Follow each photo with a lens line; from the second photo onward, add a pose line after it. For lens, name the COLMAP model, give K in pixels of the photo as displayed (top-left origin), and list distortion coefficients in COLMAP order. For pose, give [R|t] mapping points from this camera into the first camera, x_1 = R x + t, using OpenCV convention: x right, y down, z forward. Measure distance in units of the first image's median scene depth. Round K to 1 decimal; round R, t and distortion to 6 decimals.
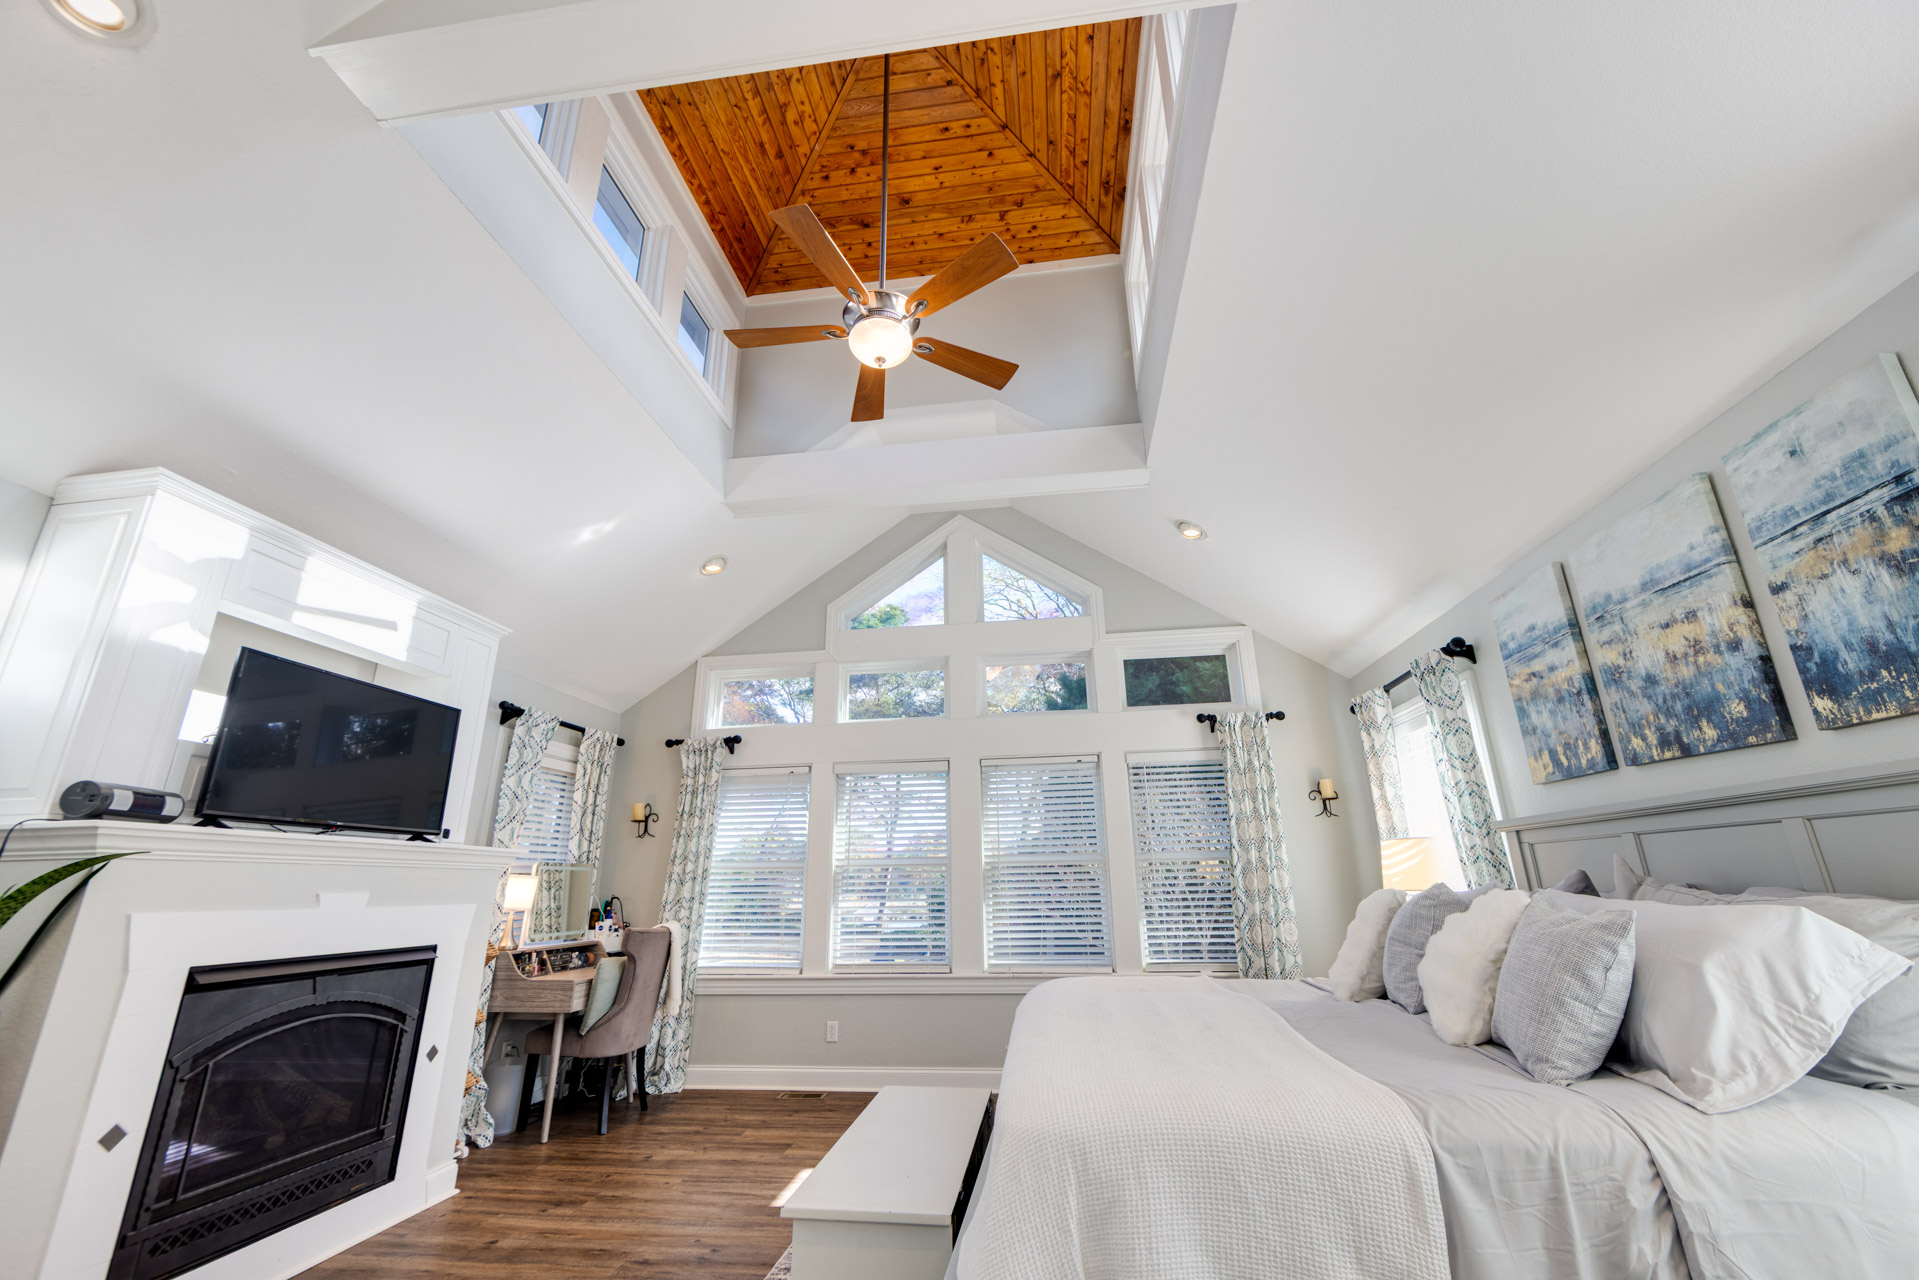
lens RADIAL K [[750.9, 0, 962.4], [0, 750.9, 646.3], [0, 0, 1]] dist [-0.001717, -0.000054]
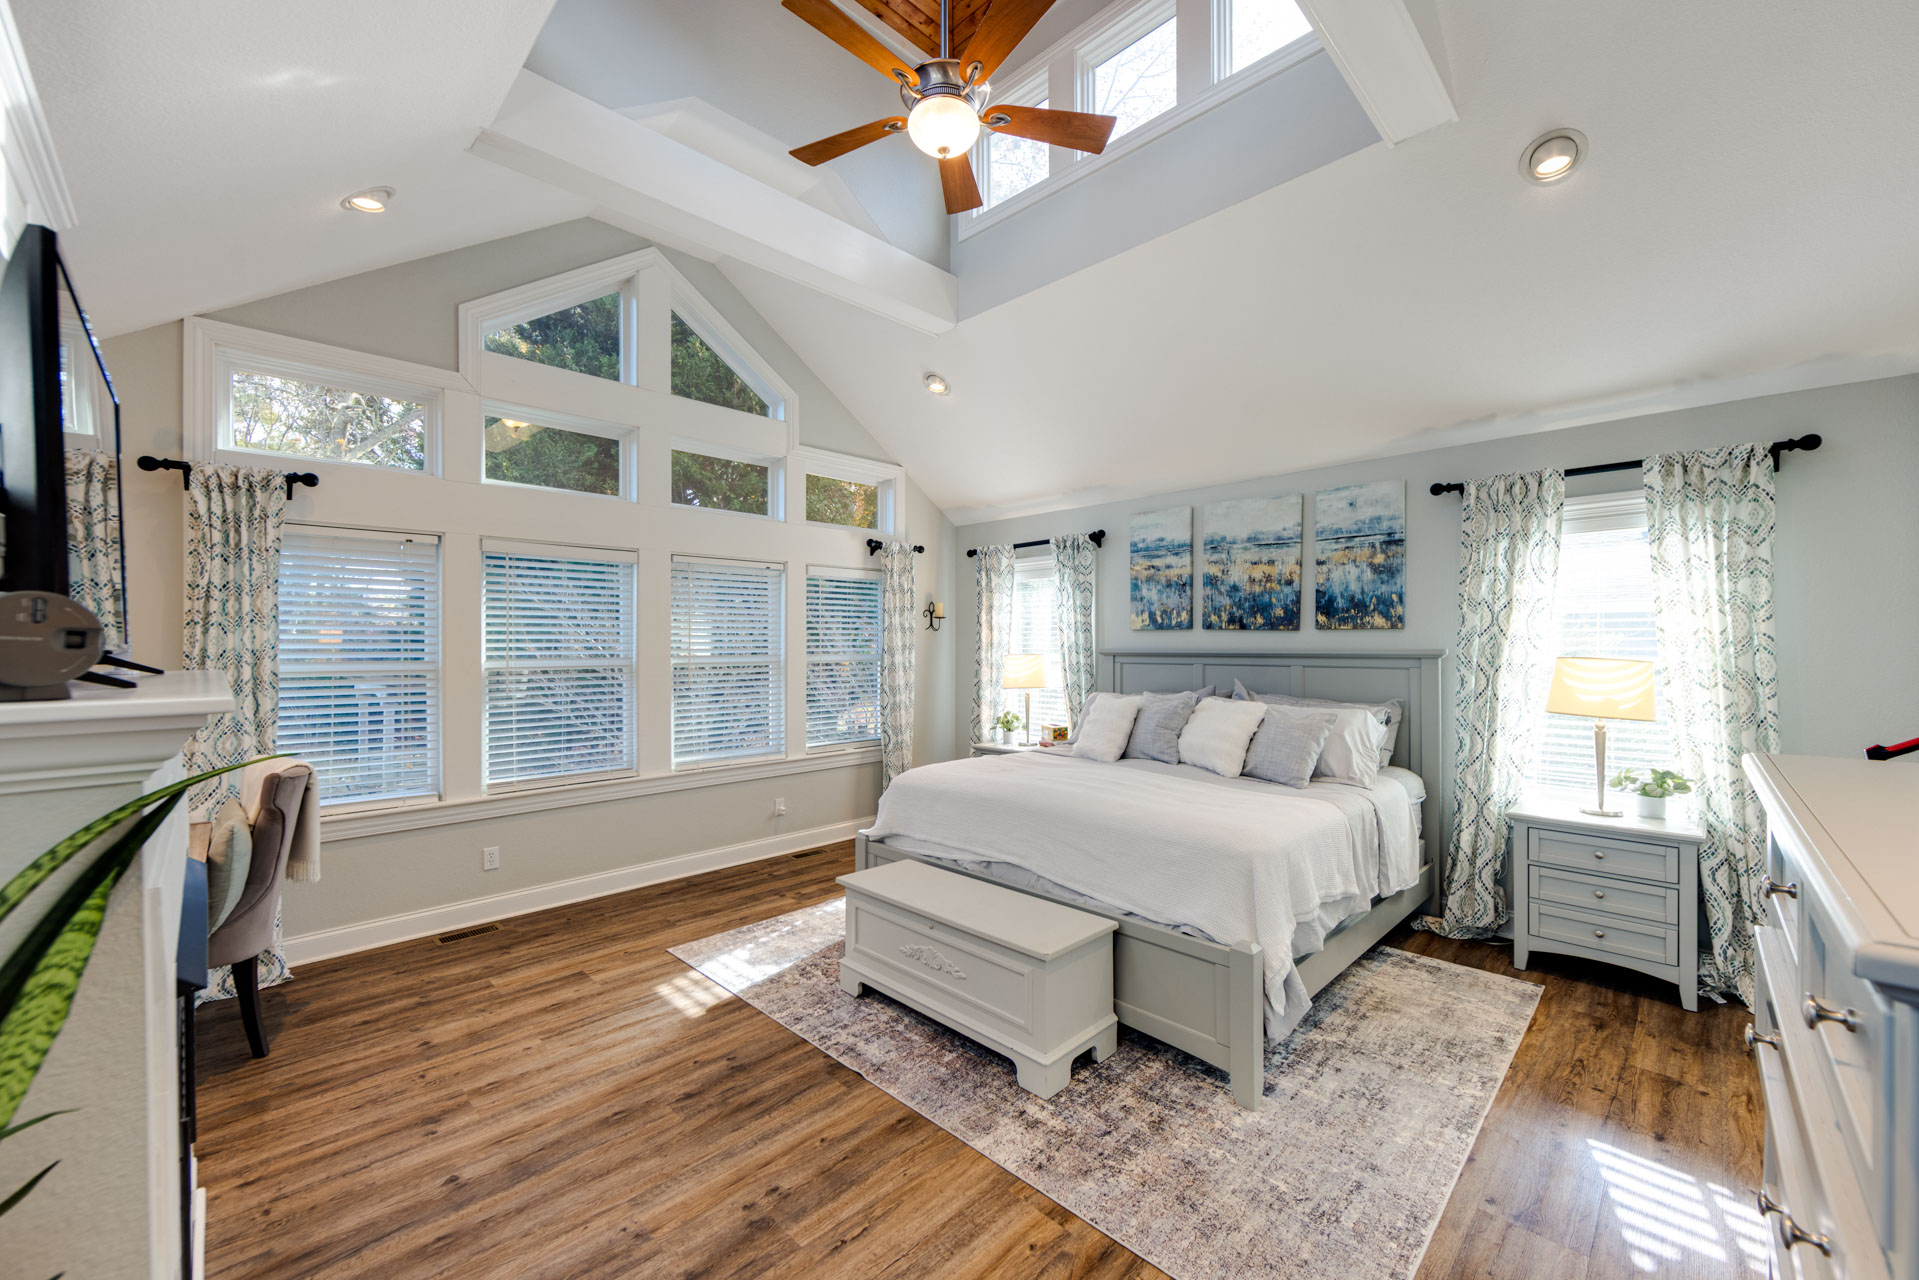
lens RADIAL K [[750.9, 0, 962.4], [0, 750.9, 646.3], [0, 0, 1]] dist [-0.001717, -0.000054]
pose [[0.611019, 0.012527, 0.791517, -0.874441], [-0.246480, 0.953182, 0.175187, 0.019275], [-0.752266, -0.302136, 0.585500, 0.312393]]
